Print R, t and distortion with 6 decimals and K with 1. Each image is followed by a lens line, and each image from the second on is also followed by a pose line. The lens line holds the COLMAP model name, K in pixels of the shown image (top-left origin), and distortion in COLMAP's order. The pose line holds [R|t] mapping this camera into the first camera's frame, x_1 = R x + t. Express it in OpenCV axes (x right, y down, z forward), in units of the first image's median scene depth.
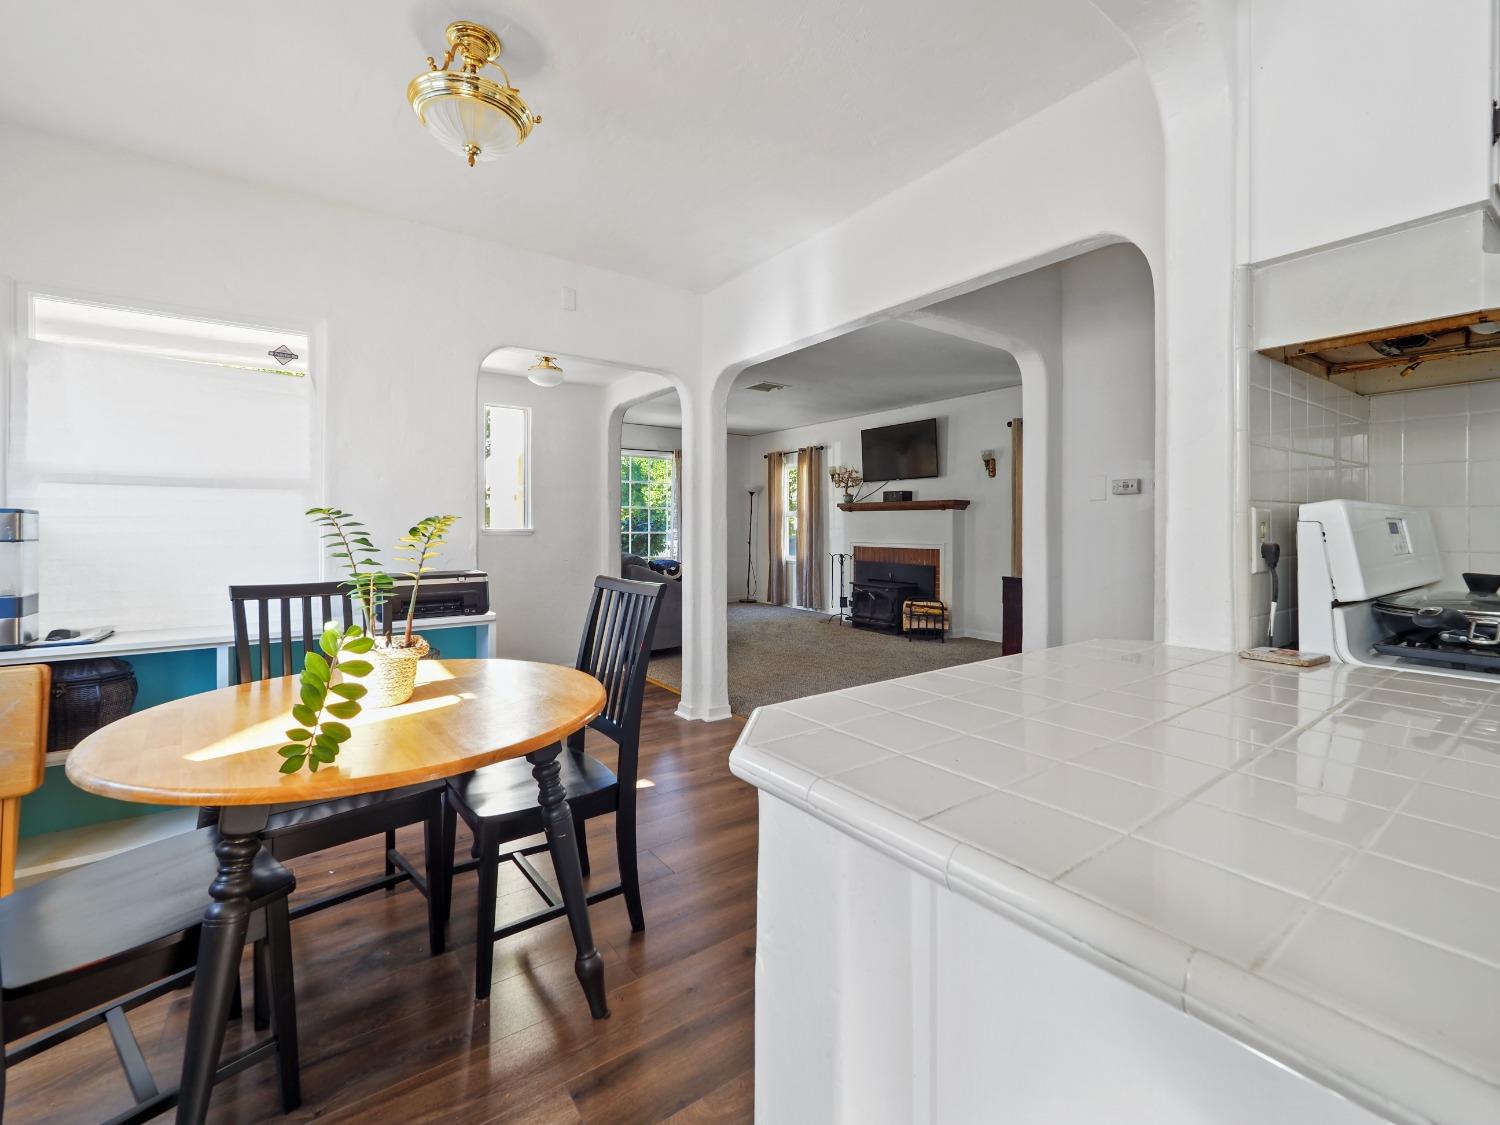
lens RADIAL K [[641.4, 0, 746.6], [0, 641.4, 529.0], [0, 0, 1]] dist [0.000160, 0.000073]
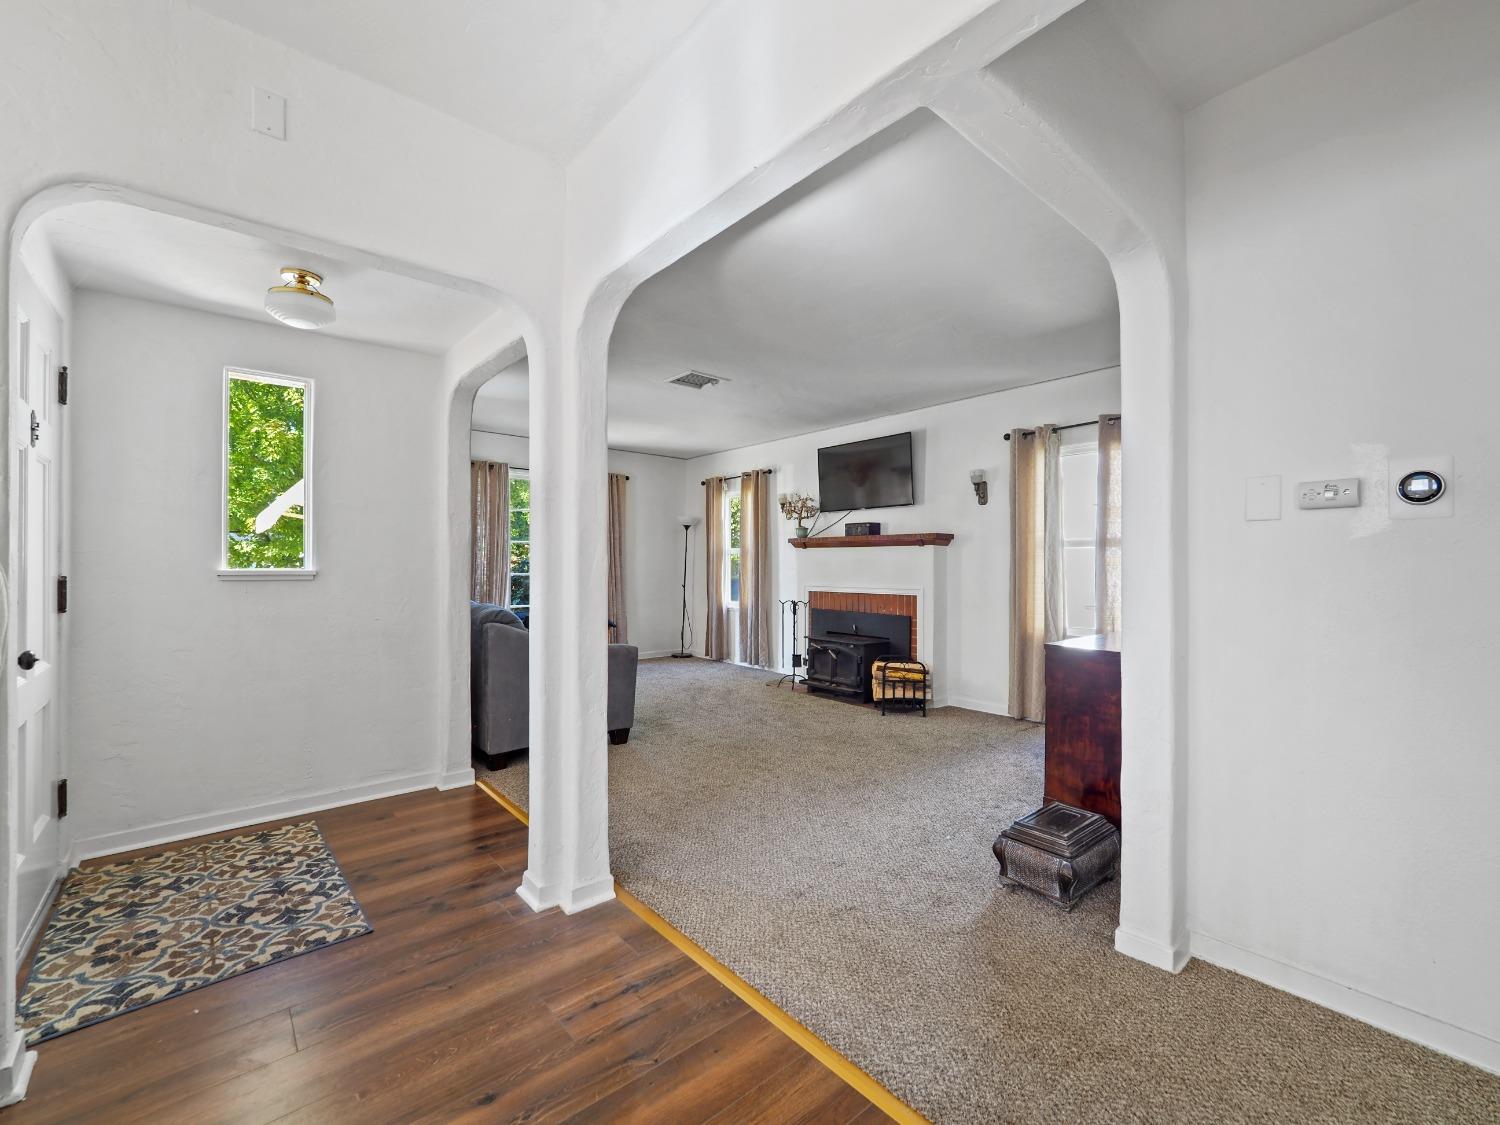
lens RADIAL K [[629.2, 0, 750.0], [0, 629.2, 562.5], [0, 0, 1]] dist [0.000345, 0.000559]
pose [[0.996313, 0.001047, 0.085782, 0.024918], [-0.000200, 0.999951, -0.009885, -0.001279], [-0.085789, 0.009831, 0.996265, 0.216221]]
